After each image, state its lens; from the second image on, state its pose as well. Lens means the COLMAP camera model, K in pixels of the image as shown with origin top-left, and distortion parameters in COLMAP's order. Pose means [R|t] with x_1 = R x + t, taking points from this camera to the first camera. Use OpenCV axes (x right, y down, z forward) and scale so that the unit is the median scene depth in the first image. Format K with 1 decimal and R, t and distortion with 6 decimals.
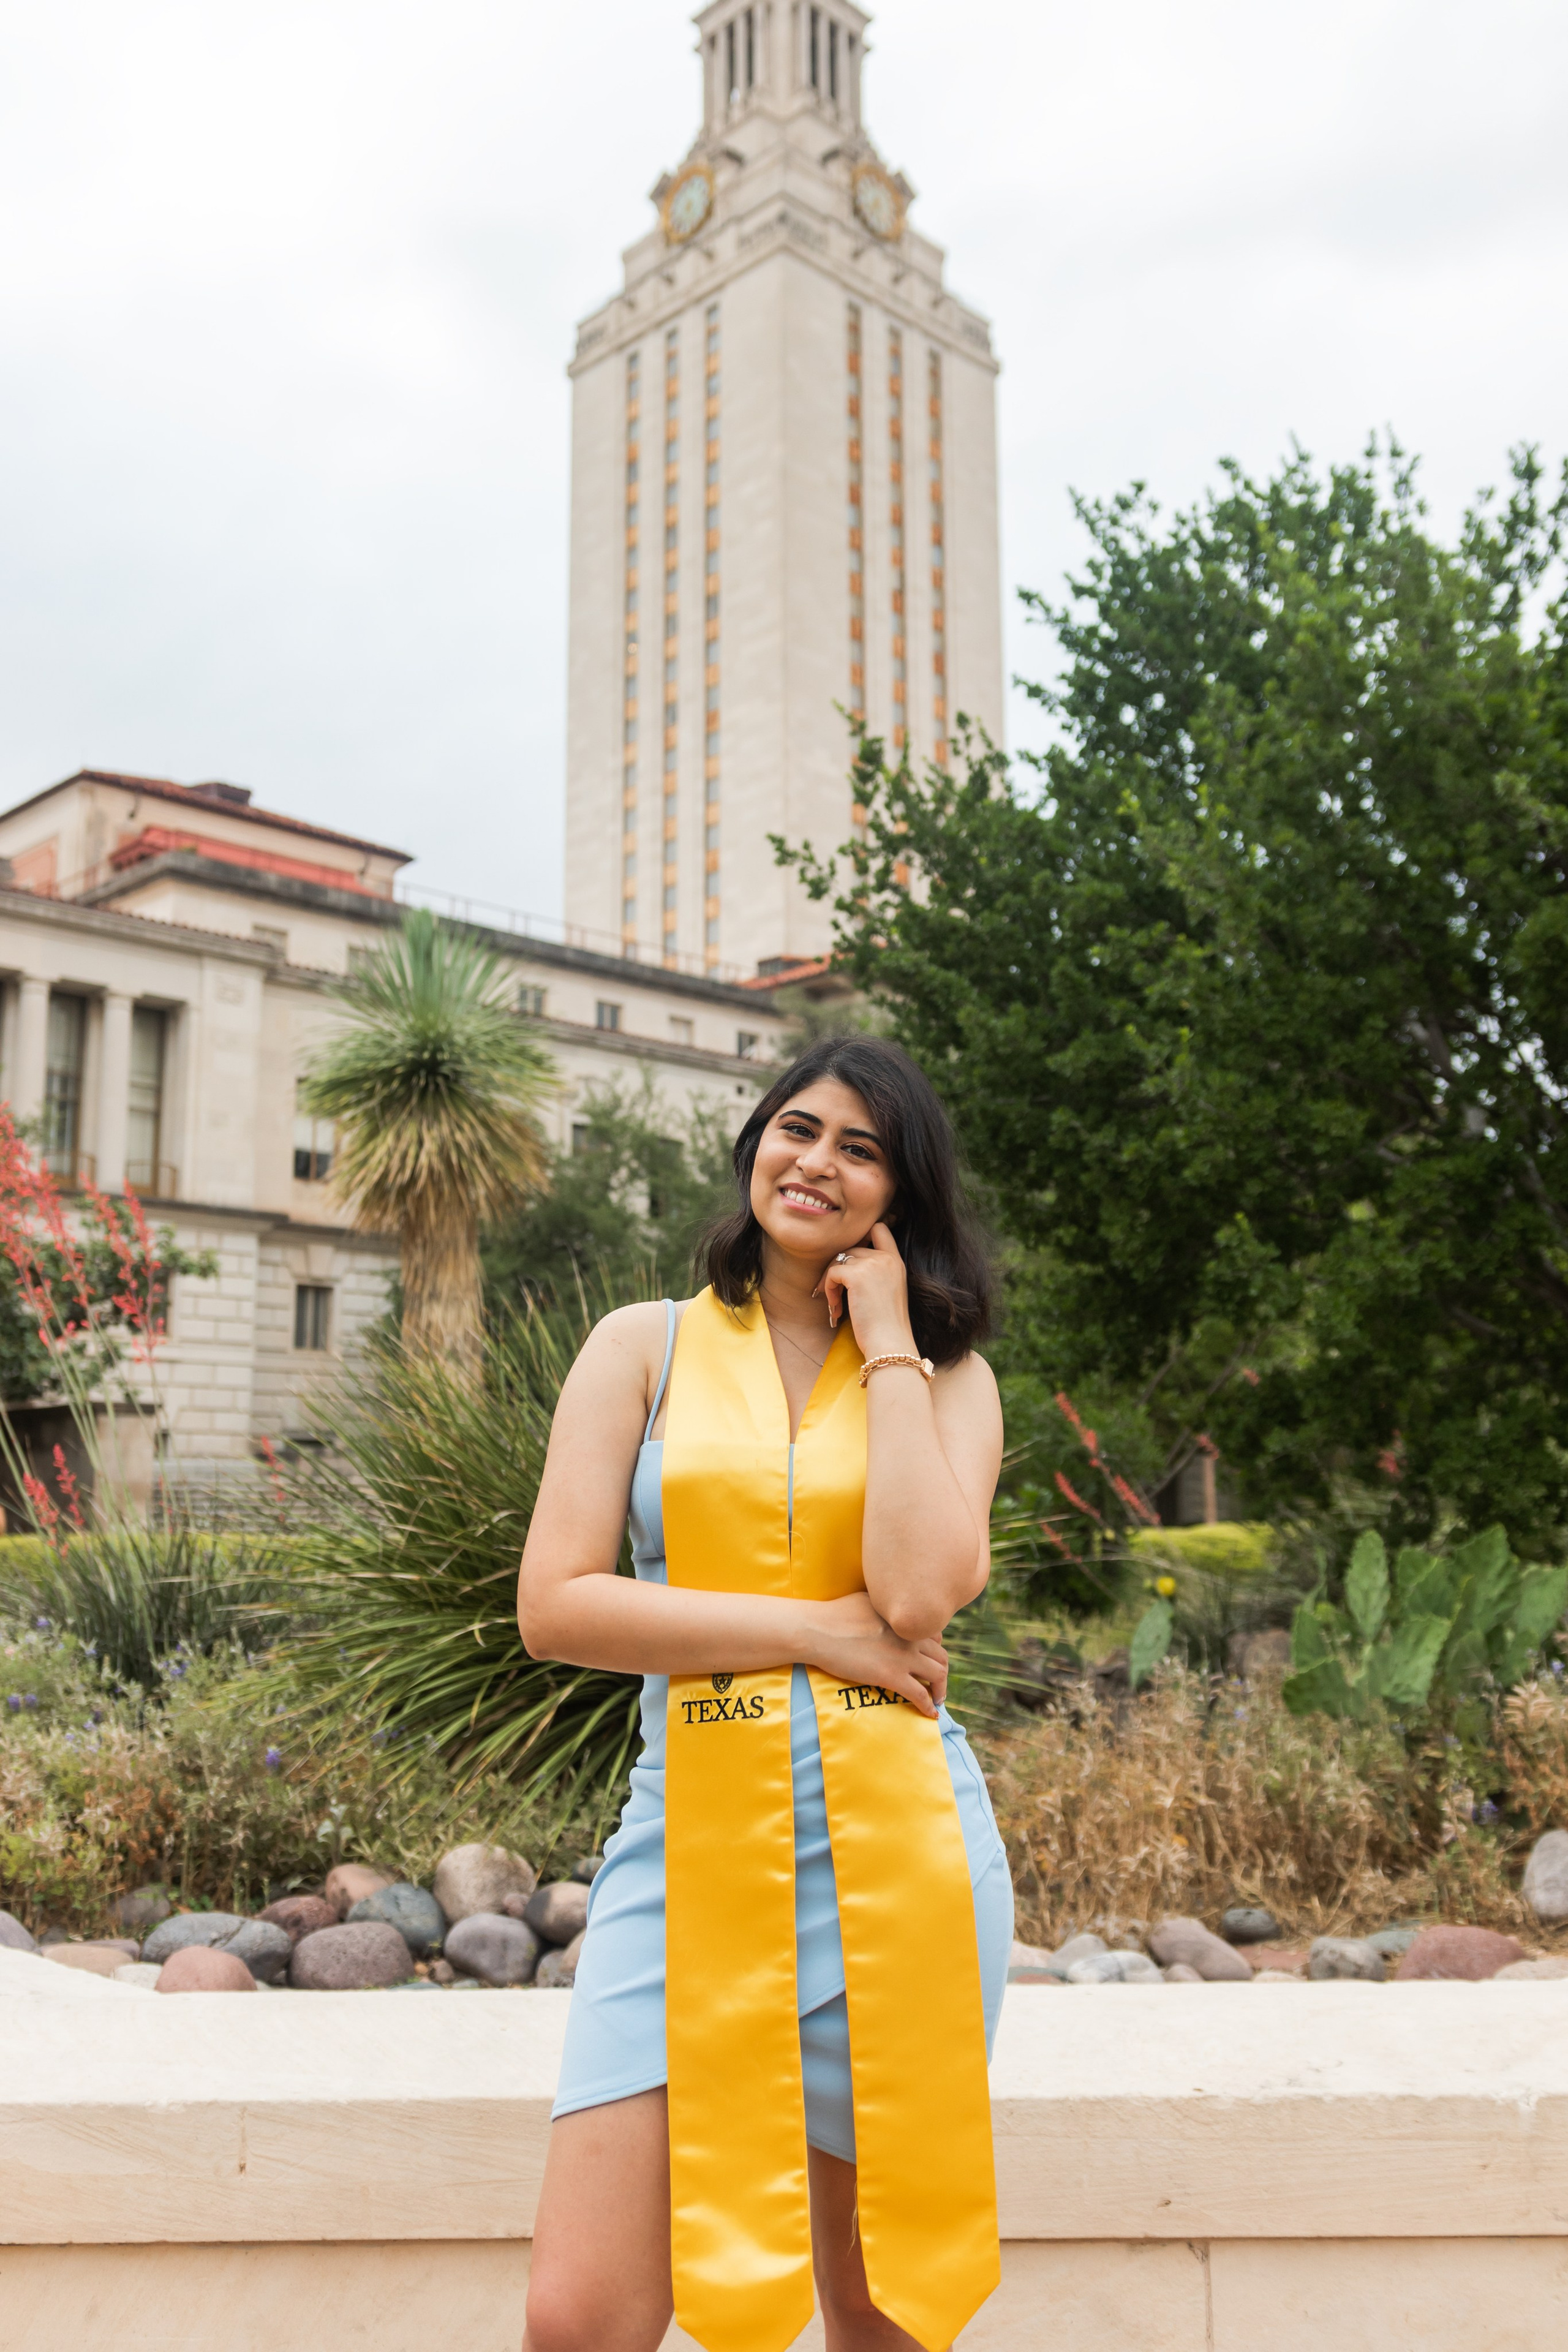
lens RADIAL K [[2077.8, 0, 789.5], [0, 2077.8, 1177.6], [0, 0, 1]] dist [-0.007494, 0.018650]
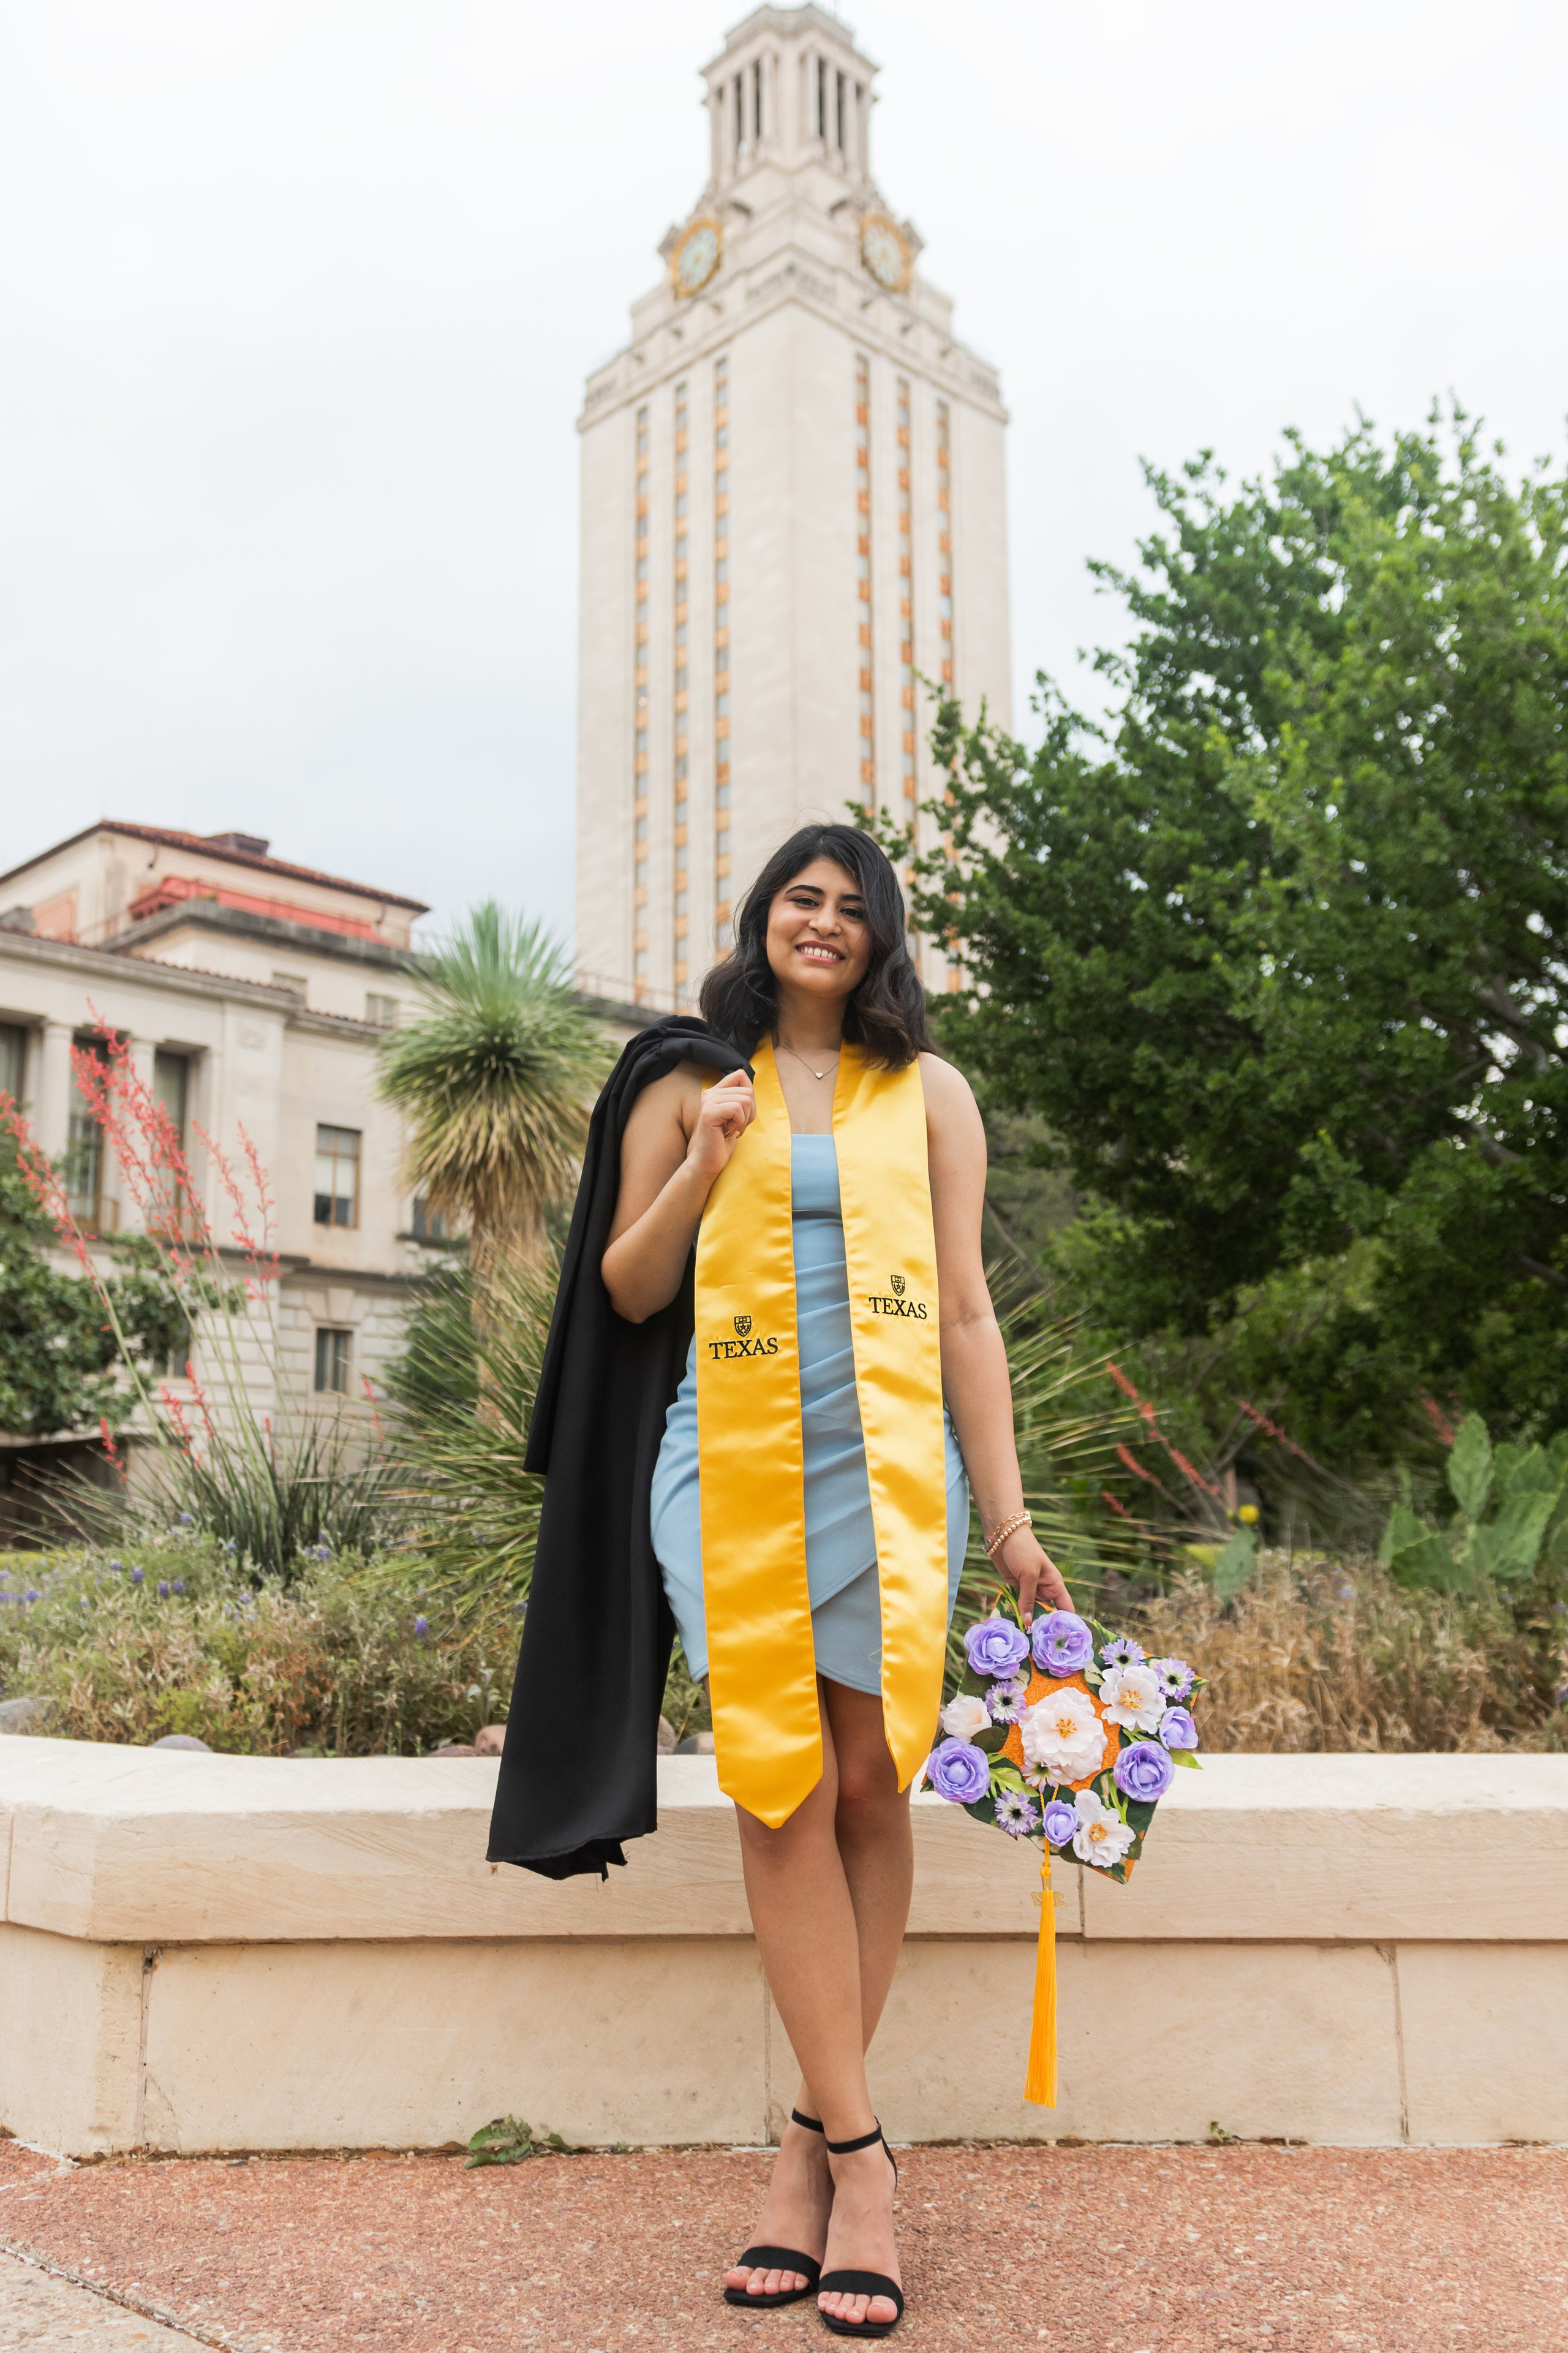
lens RADIAL K [[2075.4, 0, 755.5], [0, 2075.4, 1181.3], [0, 0, 1]] dist [0.056699, -0.023829]
pose [[0.999778, -0.004771, -0.020531, -0.025914], [0.004275, 0.999699, -0.024149, 0.036393], [0.020640, 0.024056, 0.999498, -0.024417]]
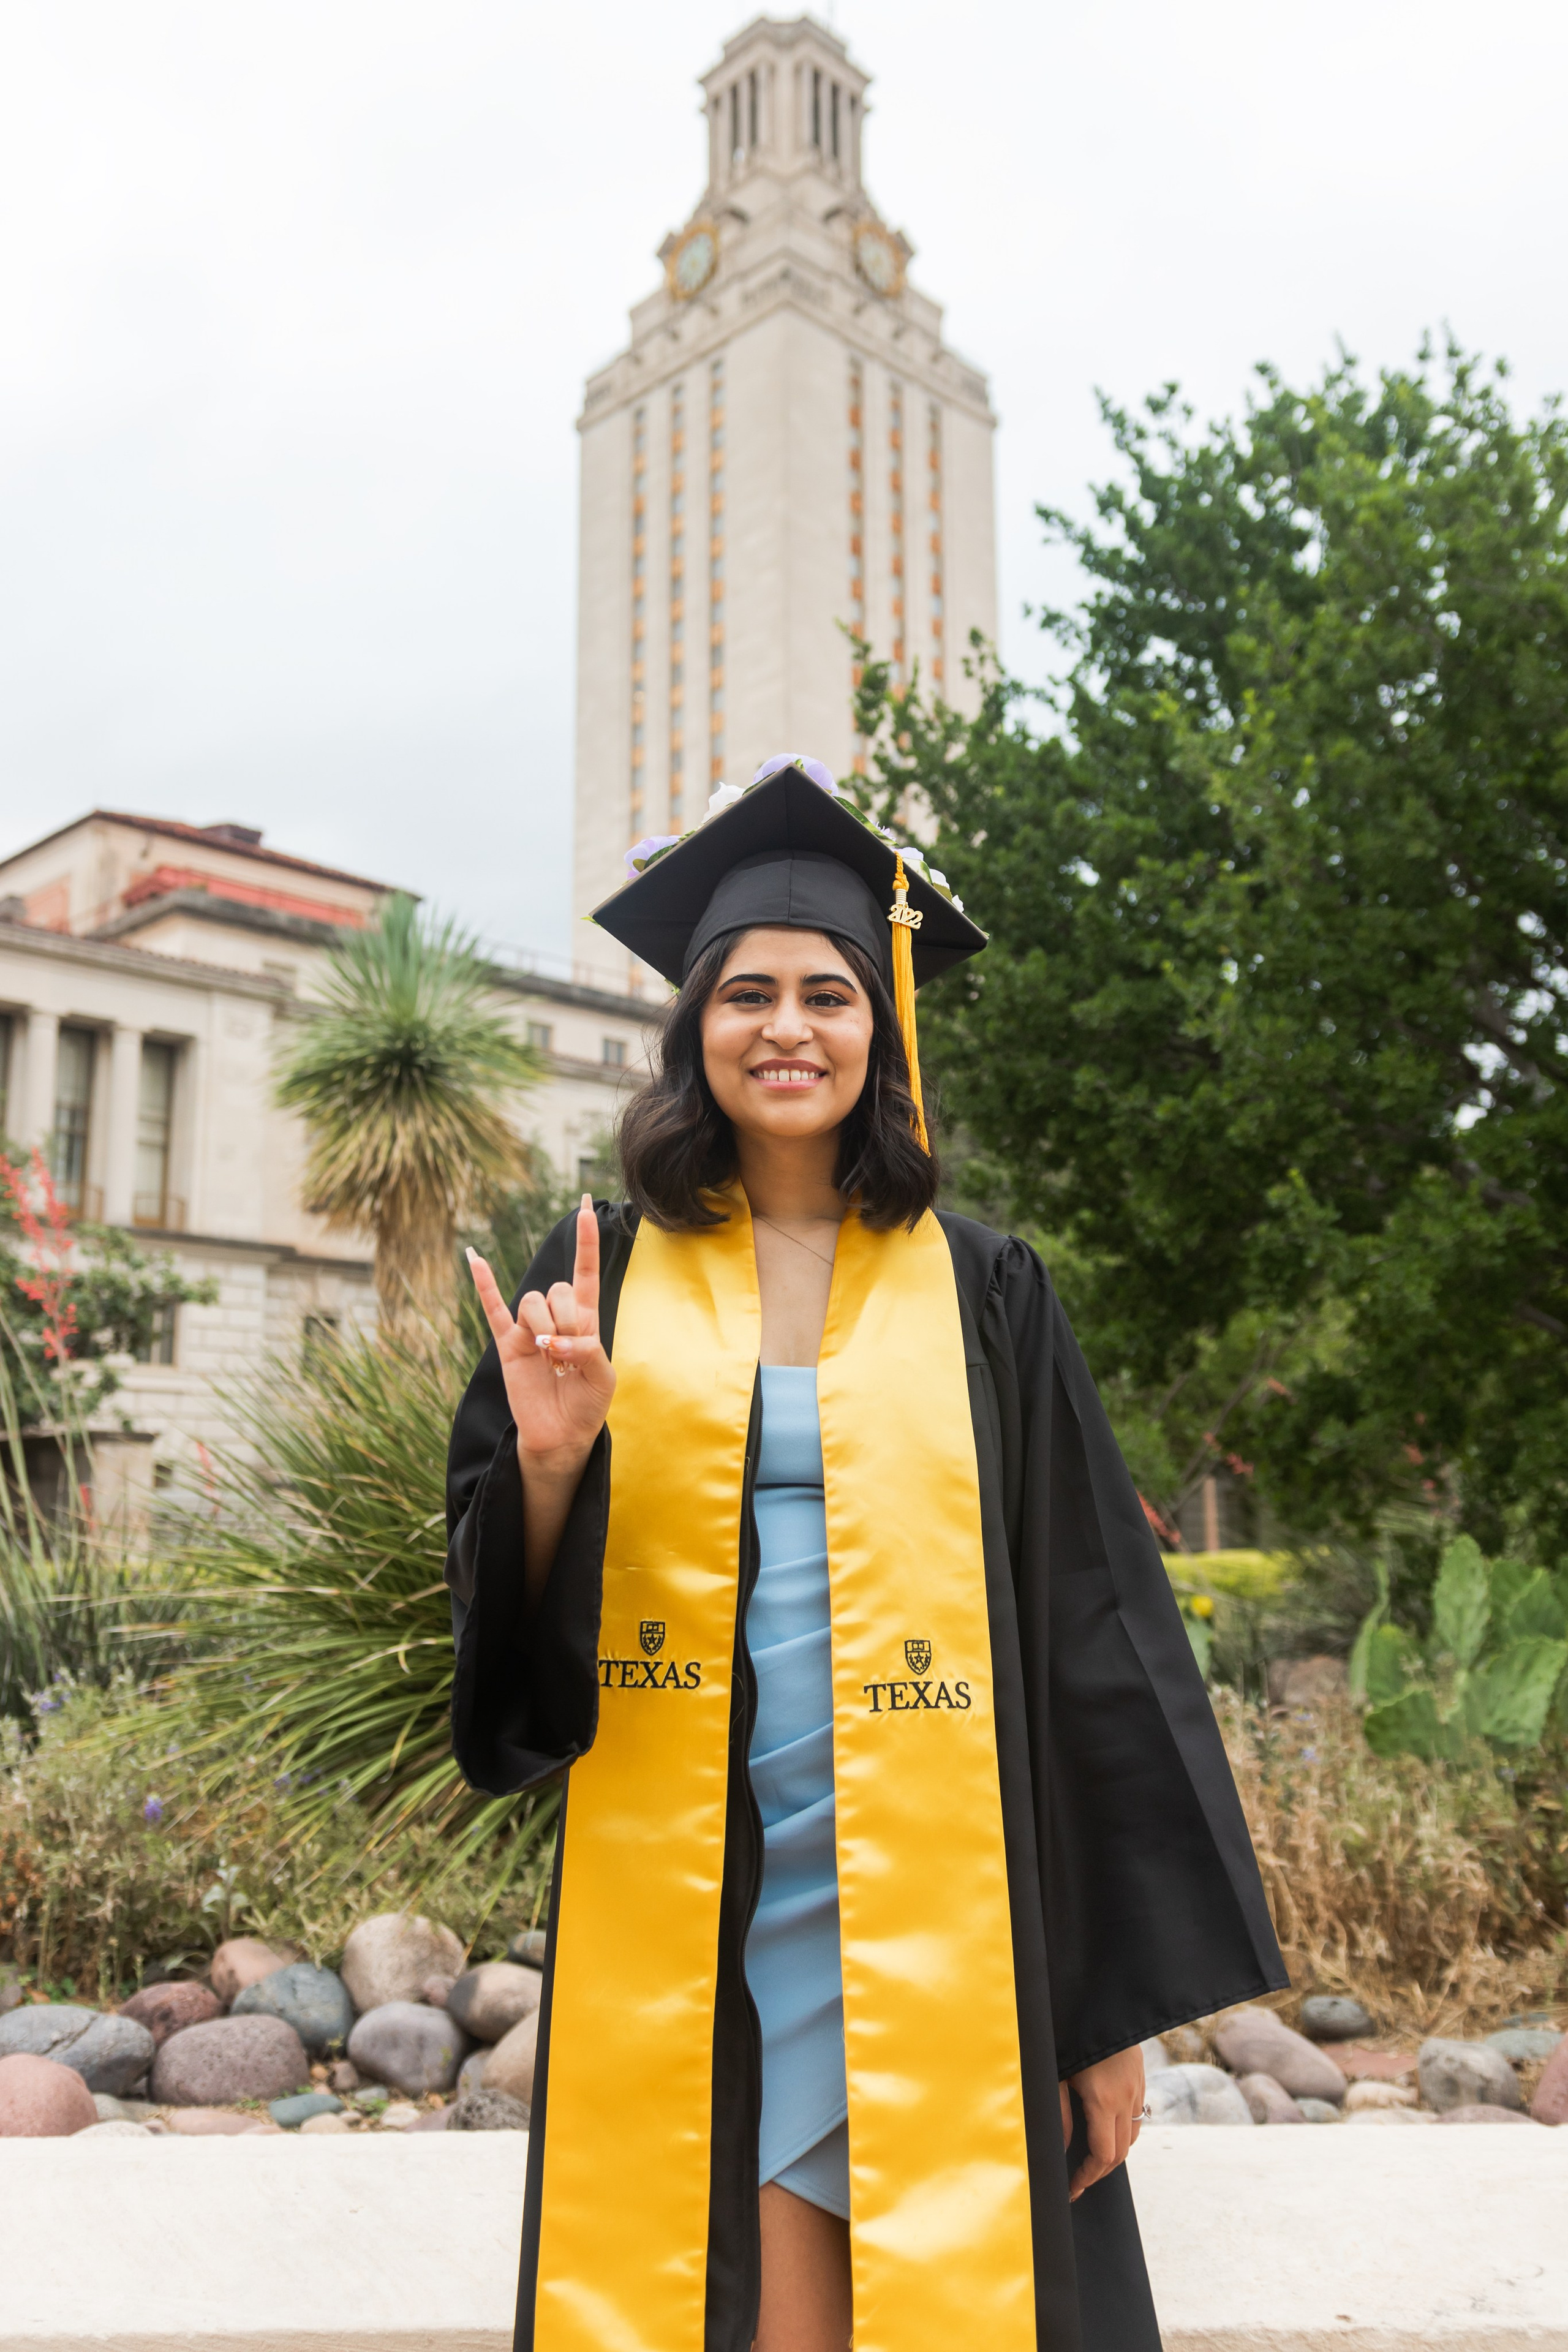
lens RADIAL K [[2024.7, 0, 790.2], [0, 2024.7, 1182.3], [0, 0, 1]] dist [0.030992, -0.009365]
pose [[0.999999, -0.000341, -0.001388, 0.003531], [0.000318, 0.999861, -0.016673, 0.018823], [0.001394, 0.016673, 0.999860, 0.080896]]
